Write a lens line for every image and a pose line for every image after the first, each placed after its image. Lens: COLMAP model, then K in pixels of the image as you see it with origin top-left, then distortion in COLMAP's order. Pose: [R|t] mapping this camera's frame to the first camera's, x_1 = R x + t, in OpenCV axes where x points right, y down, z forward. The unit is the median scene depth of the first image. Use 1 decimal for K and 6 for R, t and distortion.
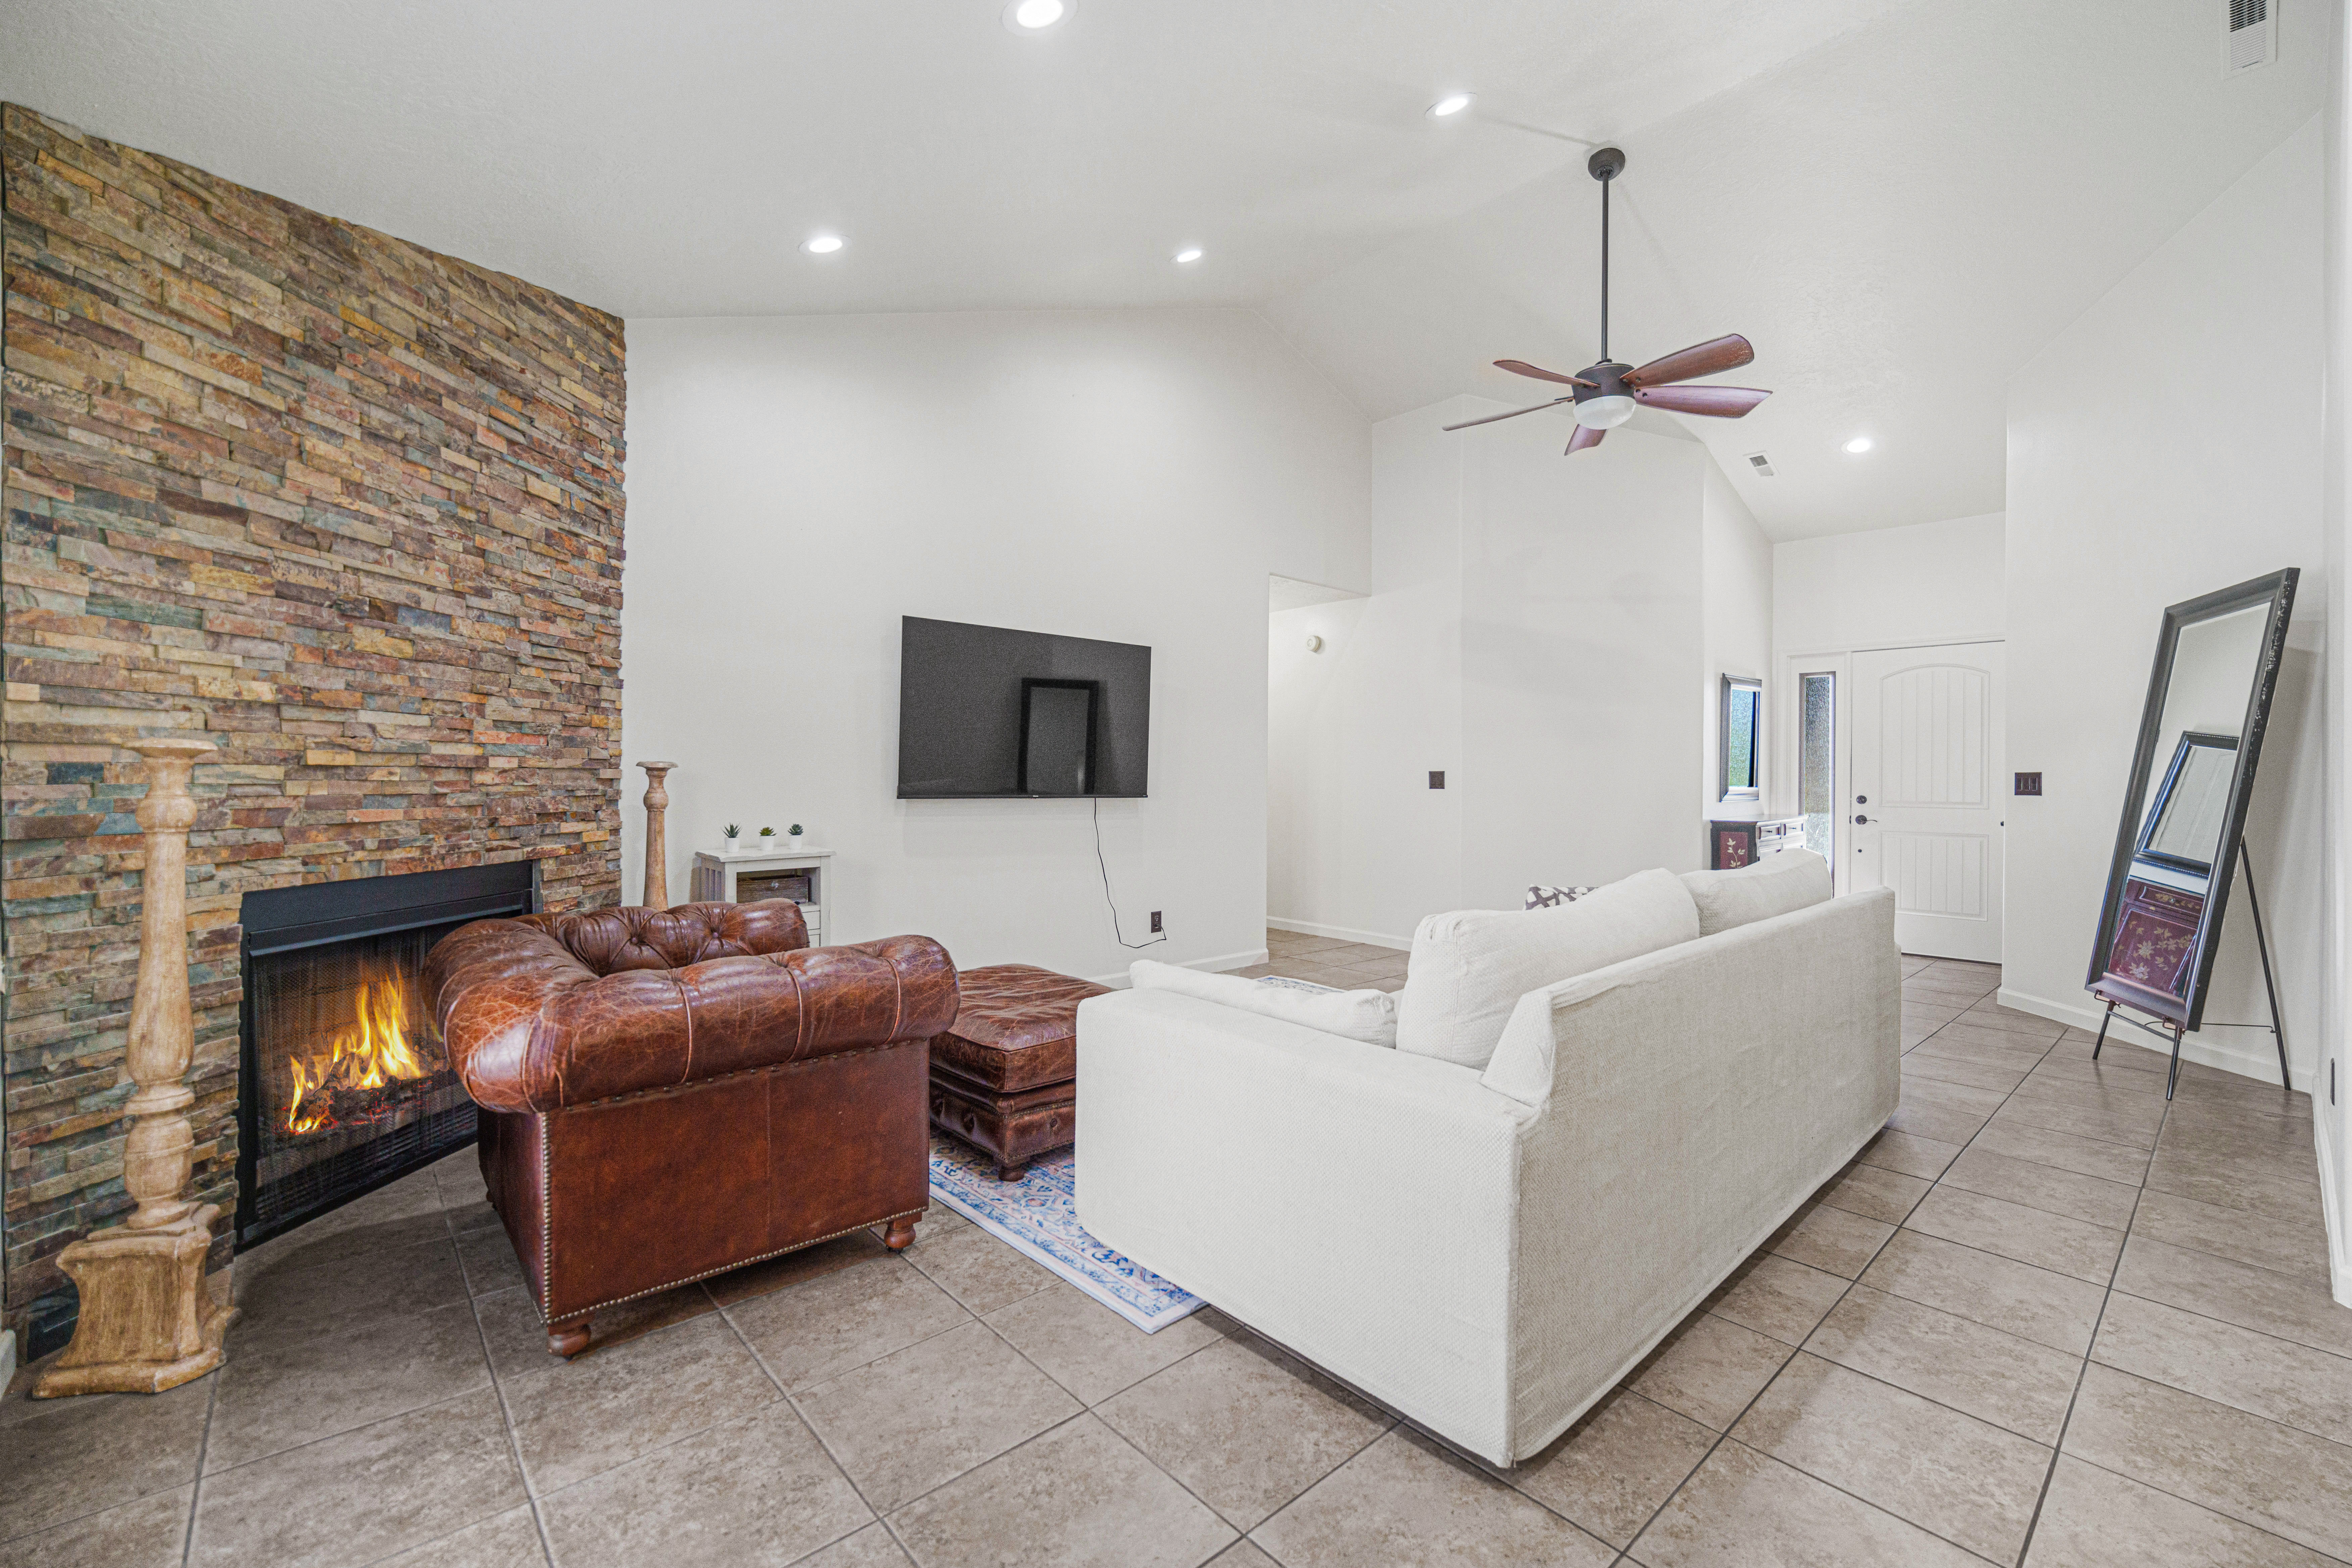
lens RADIAL K [[978.6, 0, 1190.0], [0, 978.6, 776.6], [0, 0, 1]] dist [-0.000074, -0.001256]
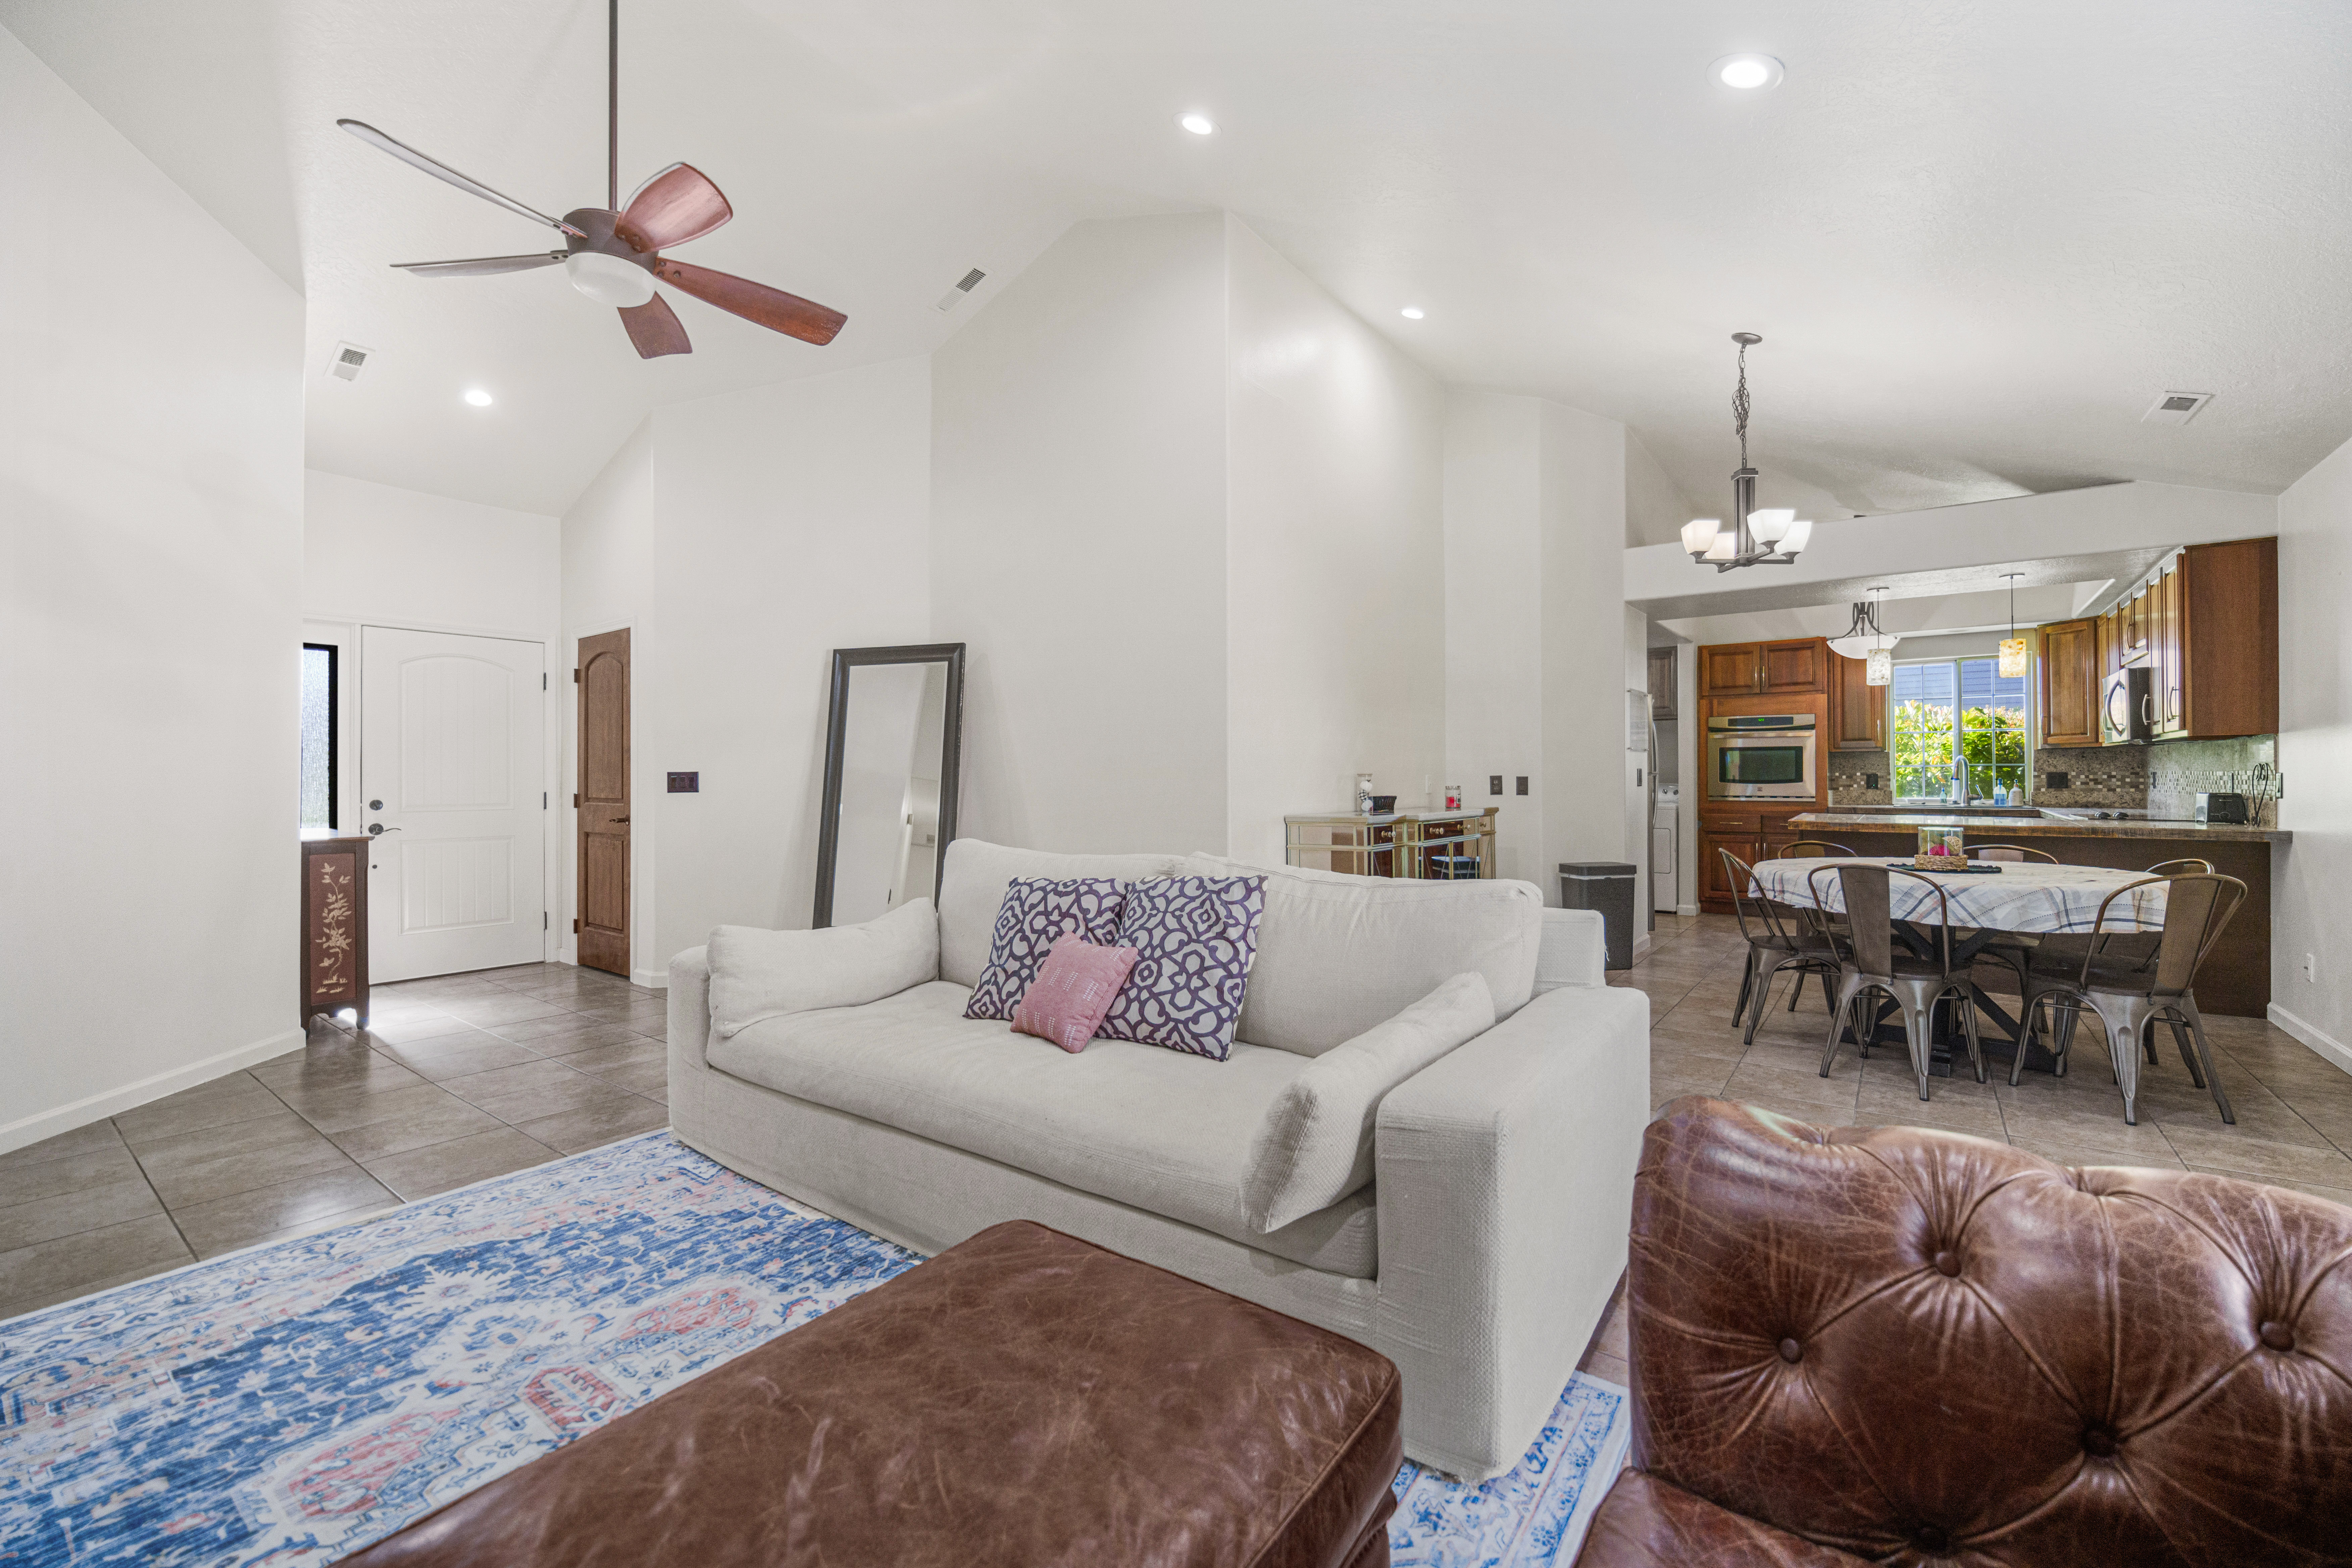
lens RADIAL K [[978.6, 0, 1215.3], [0, 978.6, 773.0], [0, 0, 1]] dist [-0.000074, -0.001256]
pose [[-0.199885, -0.002018, 0.979817, -0.582175], [0.007563, 0.999965, 0.003602, -0.003053], [-0.979790, 0.008131, -0.199862, 1.065489]]
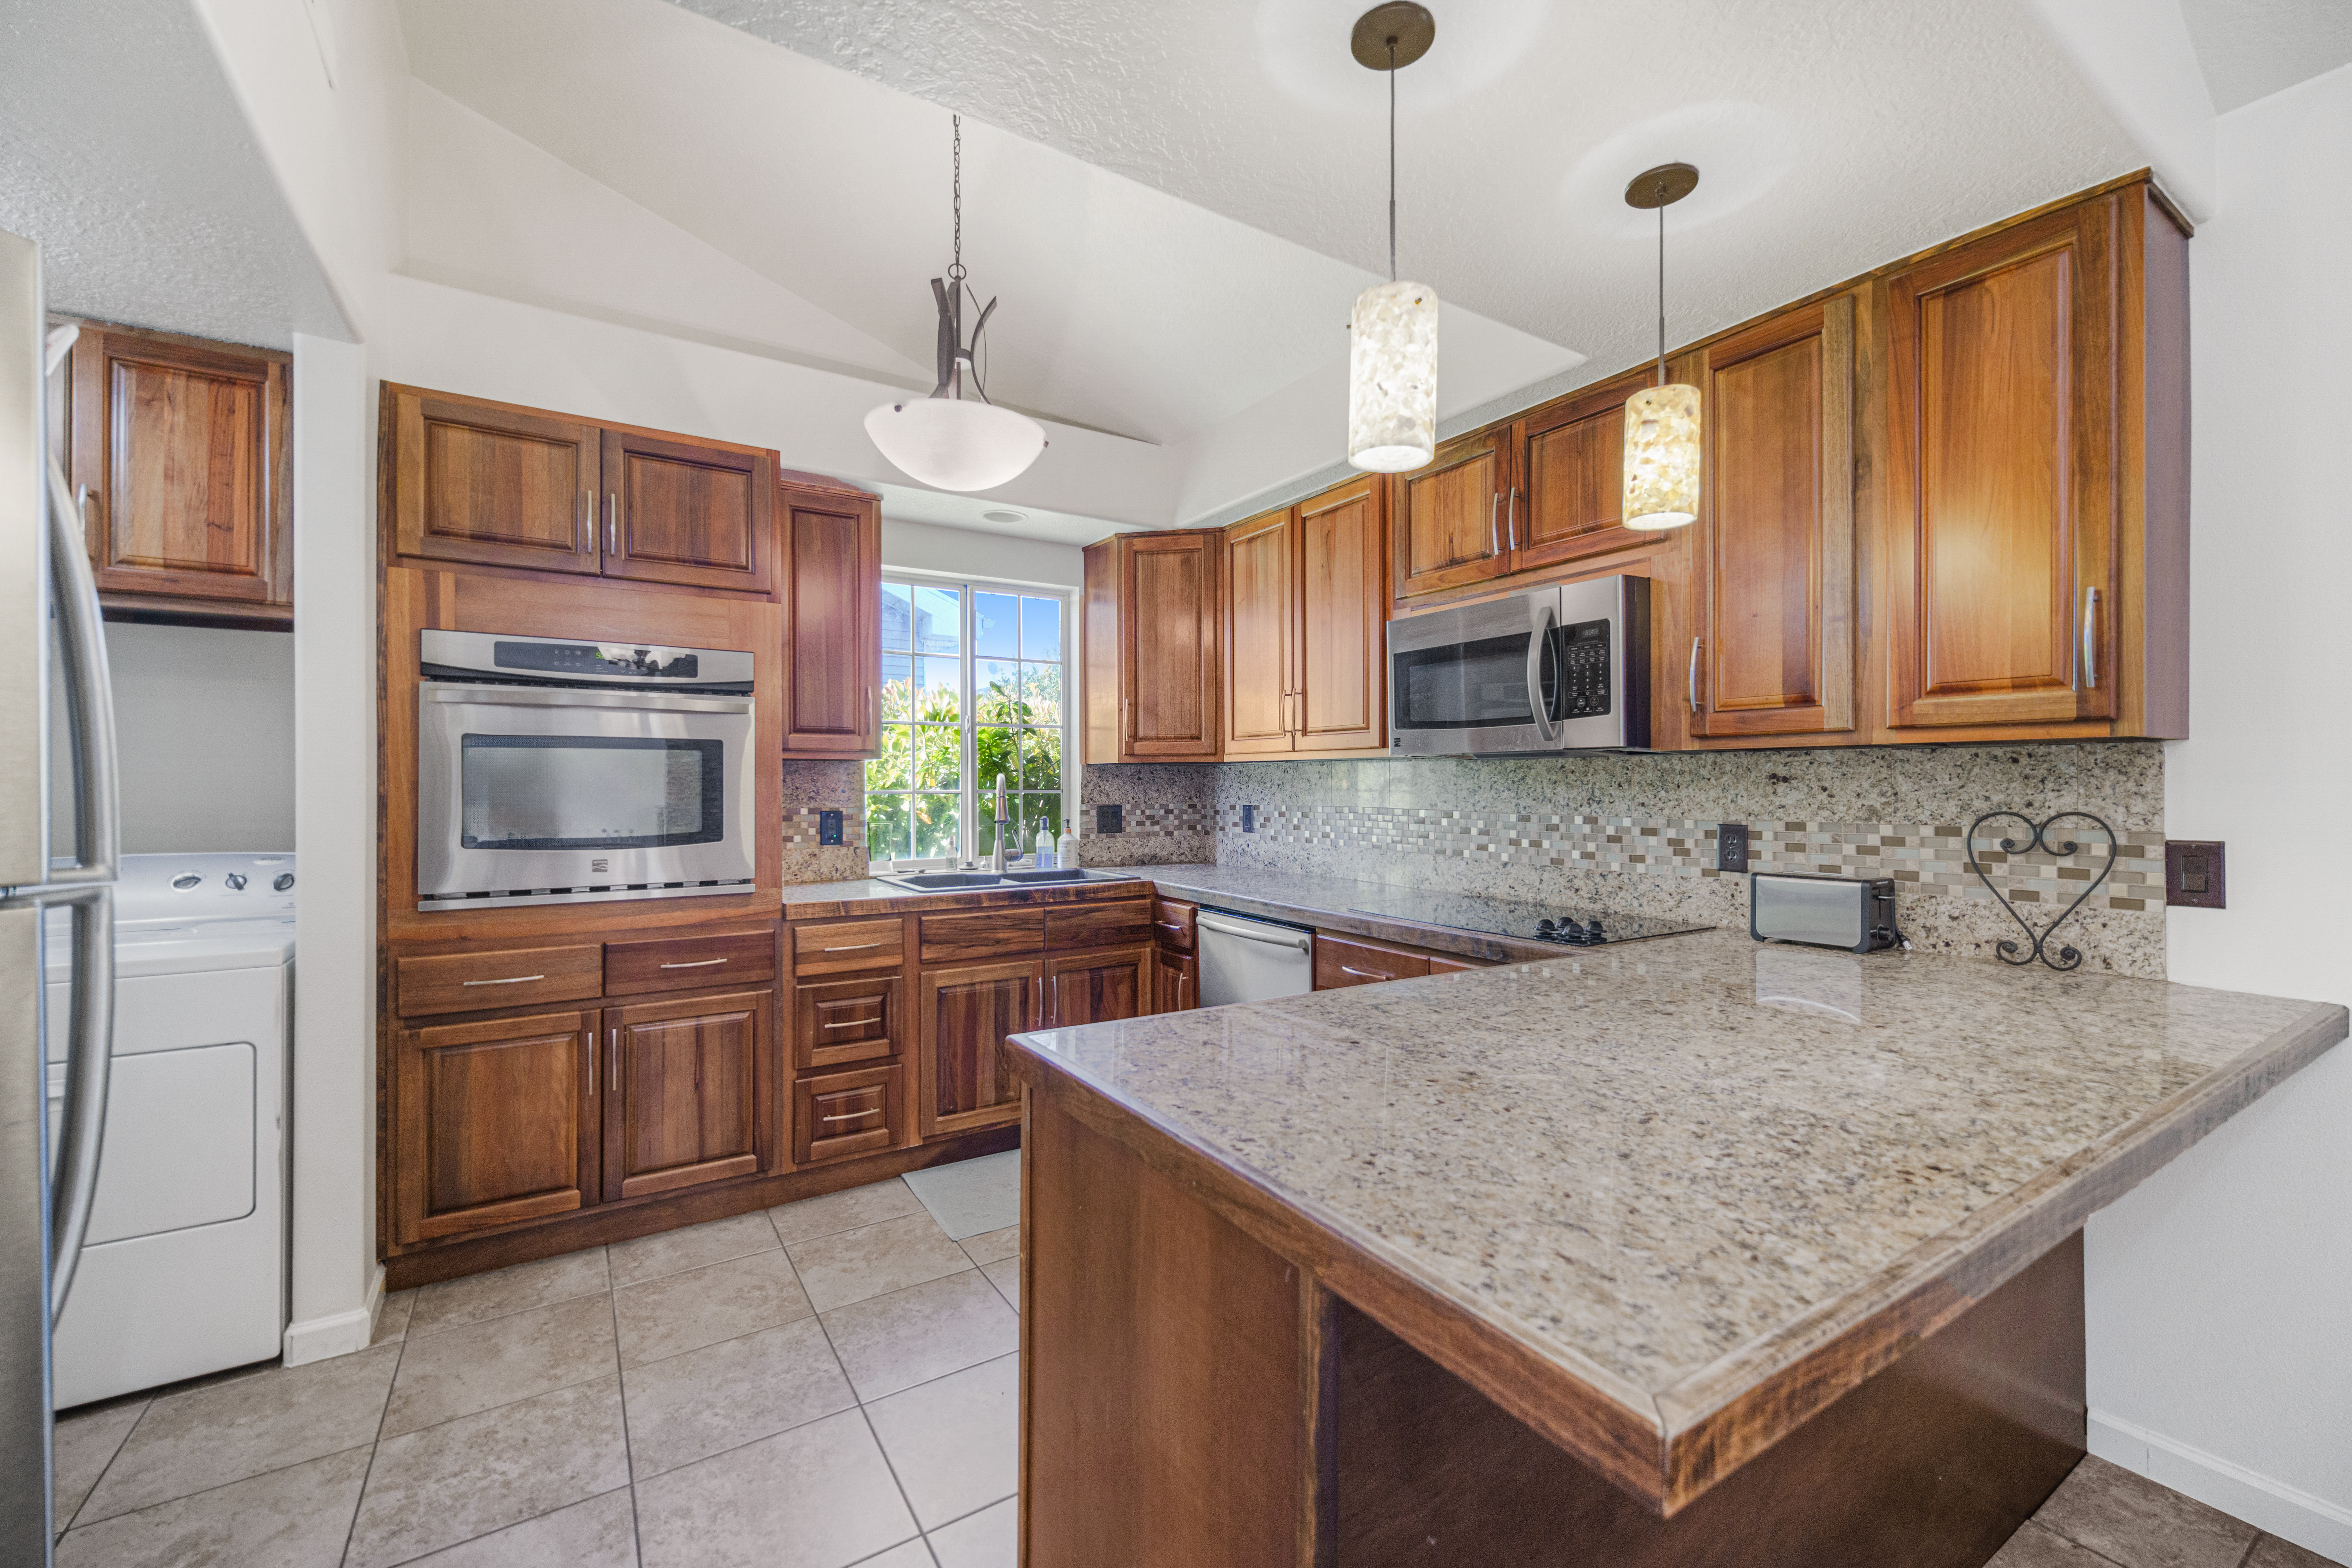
lens RADIAL K [[978.6, 0, 1184.7], [0, 978.6, 784.6], [0, 0, 1]] dist [-0.000074, -0.001256]
pose [[-0.983498, -0.005847, 0.180827, 1.072310], [-0.004837, 0.999970, 0.006028, -0.019284], [-0.180857, 0.005054, -0.983496, -0.164863]]
